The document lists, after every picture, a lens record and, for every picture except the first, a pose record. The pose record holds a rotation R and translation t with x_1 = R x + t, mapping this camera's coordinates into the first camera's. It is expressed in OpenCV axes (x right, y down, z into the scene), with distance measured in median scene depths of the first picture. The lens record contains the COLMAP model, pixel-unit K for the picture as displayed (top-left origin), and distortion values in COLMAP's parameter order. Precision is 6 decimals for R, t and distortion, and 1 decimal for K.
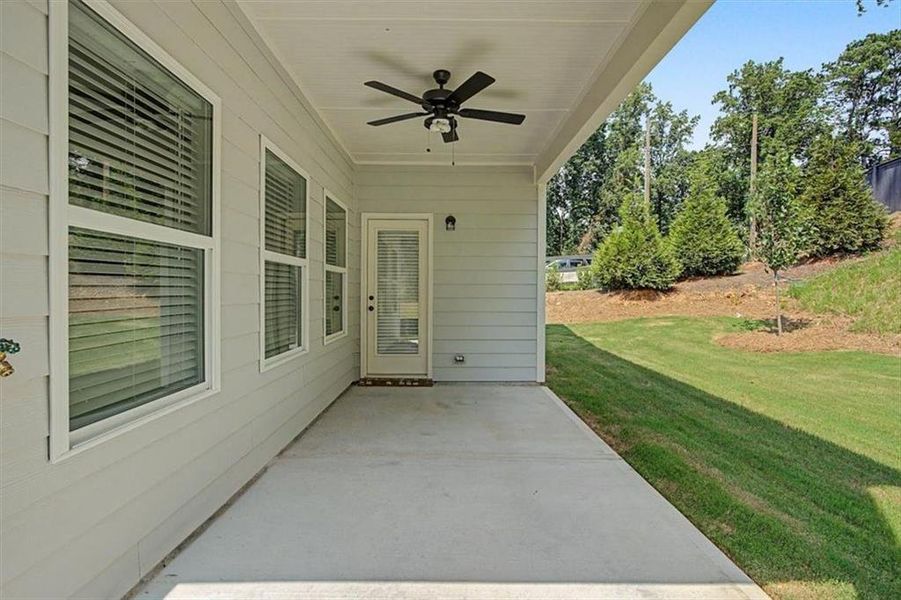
lens RADIAL K [[411.3, 0, 450.8], [0, 411.3, 295.0], [0, 0, 1]] dist [-0.005694, 0.000116]
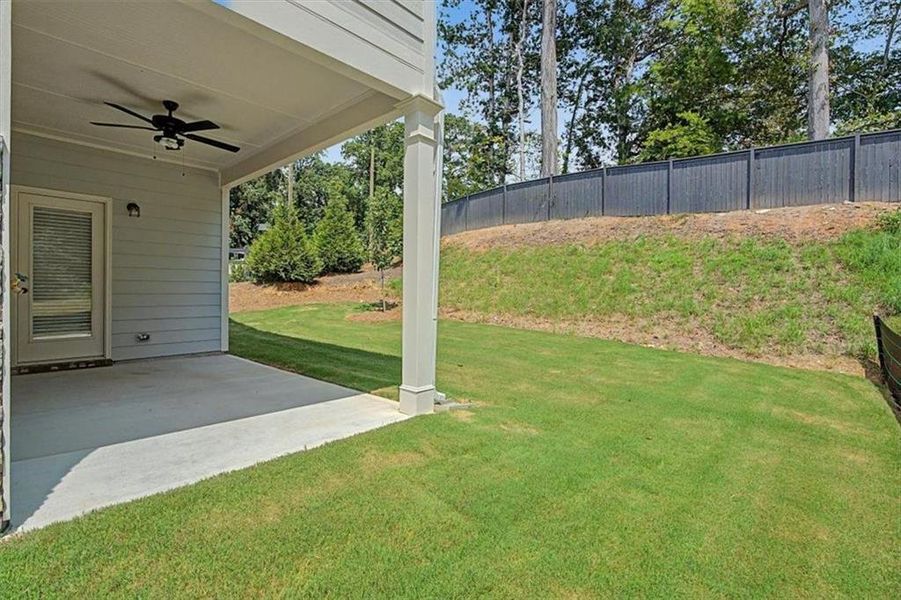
lens RADIAL K [[411.3, 0, 450.8], [0, 411.3, 295.0], [0, 0, 1]] dist [-0.005694, 0.000116]
pose [[0.678779, -0.006510, 0.734314, -0.093476], [0.001334, 0.999970, 0.007633, 0.015917], [-0.734341, -0.004202, 0.678767, -0.135616]]
